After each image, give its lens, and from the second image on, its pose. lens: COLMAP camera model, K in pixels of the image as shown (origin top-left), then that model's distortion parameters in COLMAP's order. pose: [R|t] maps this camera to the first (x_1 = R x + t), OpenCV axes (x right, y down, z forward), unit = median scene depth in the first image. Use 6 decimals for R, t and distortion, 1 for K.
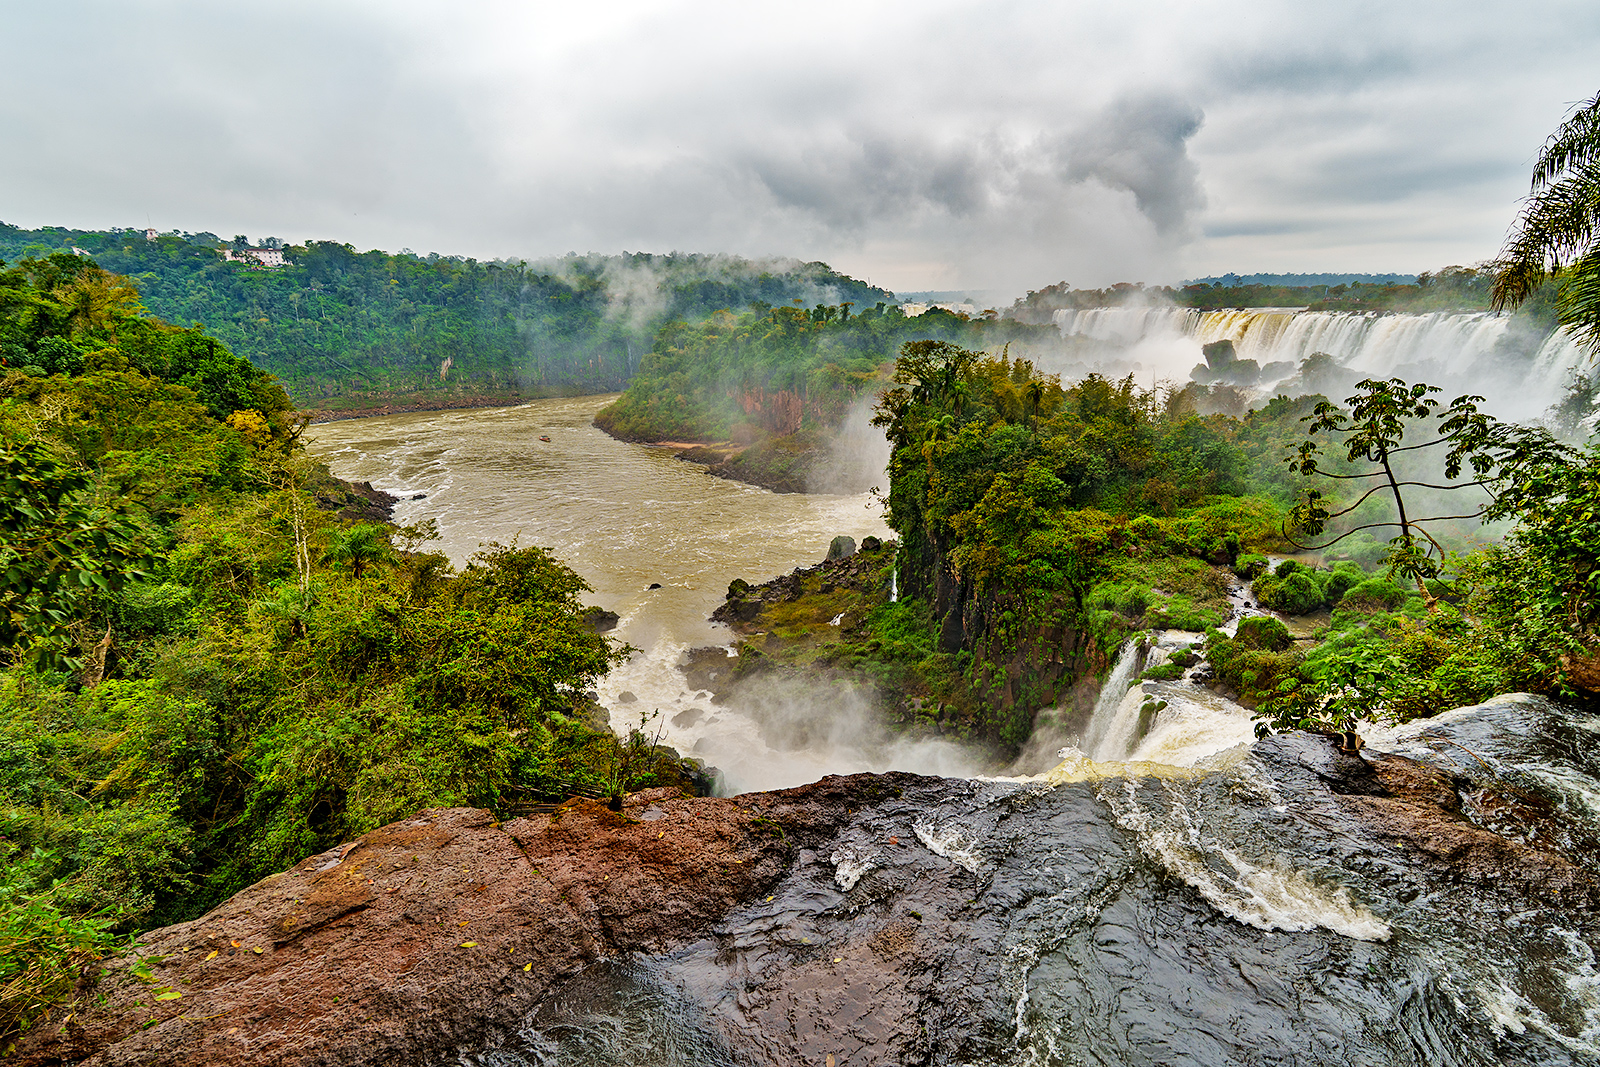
lens RADIAL K [[804.6, 0, 795.1], [0, 804.6, 520.6], [0, 0, 1]] dist [0.008710, 0.001790]
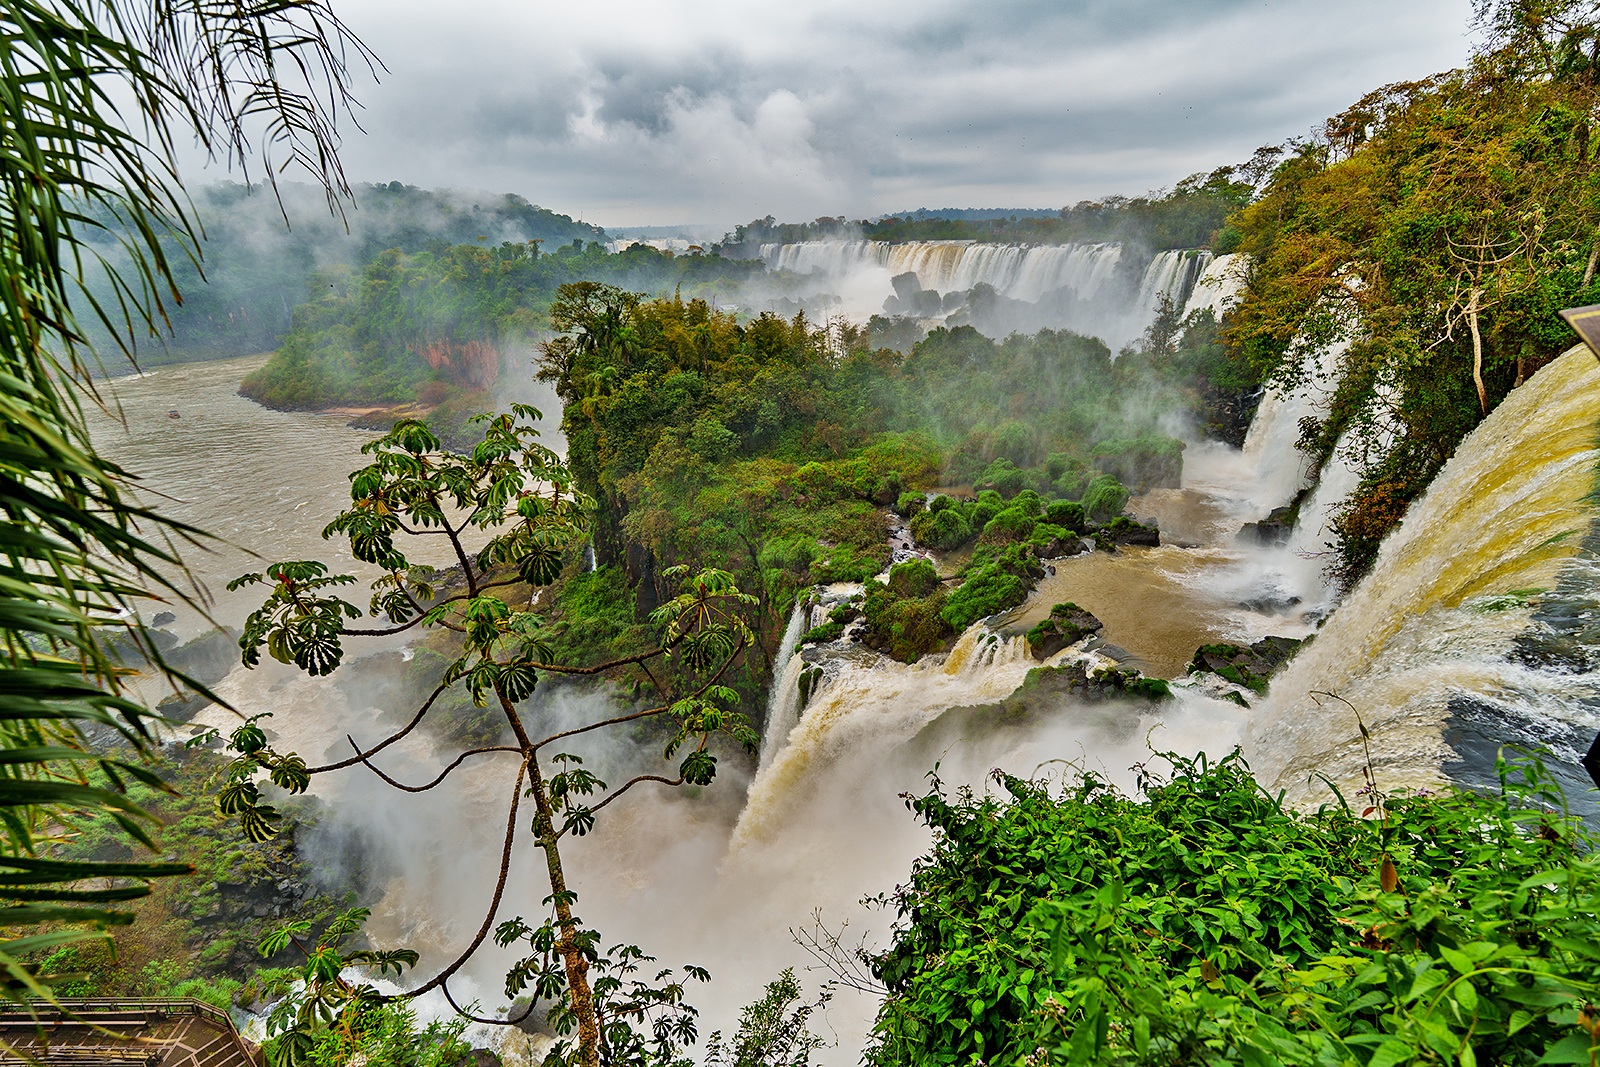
lens RADIAL K [[804.6, 0, 803.3], [0, 804.6, 516.5], [0, 0, 1]] dist [0.008710, 0.001790]
pose [[0.944995, -0.117904, 0.305095, 0.095368], [0.096956, 0.991824, 0.082980, -0.017463], [-0.312384, -0.048835, 0.948700, 0.067124]]
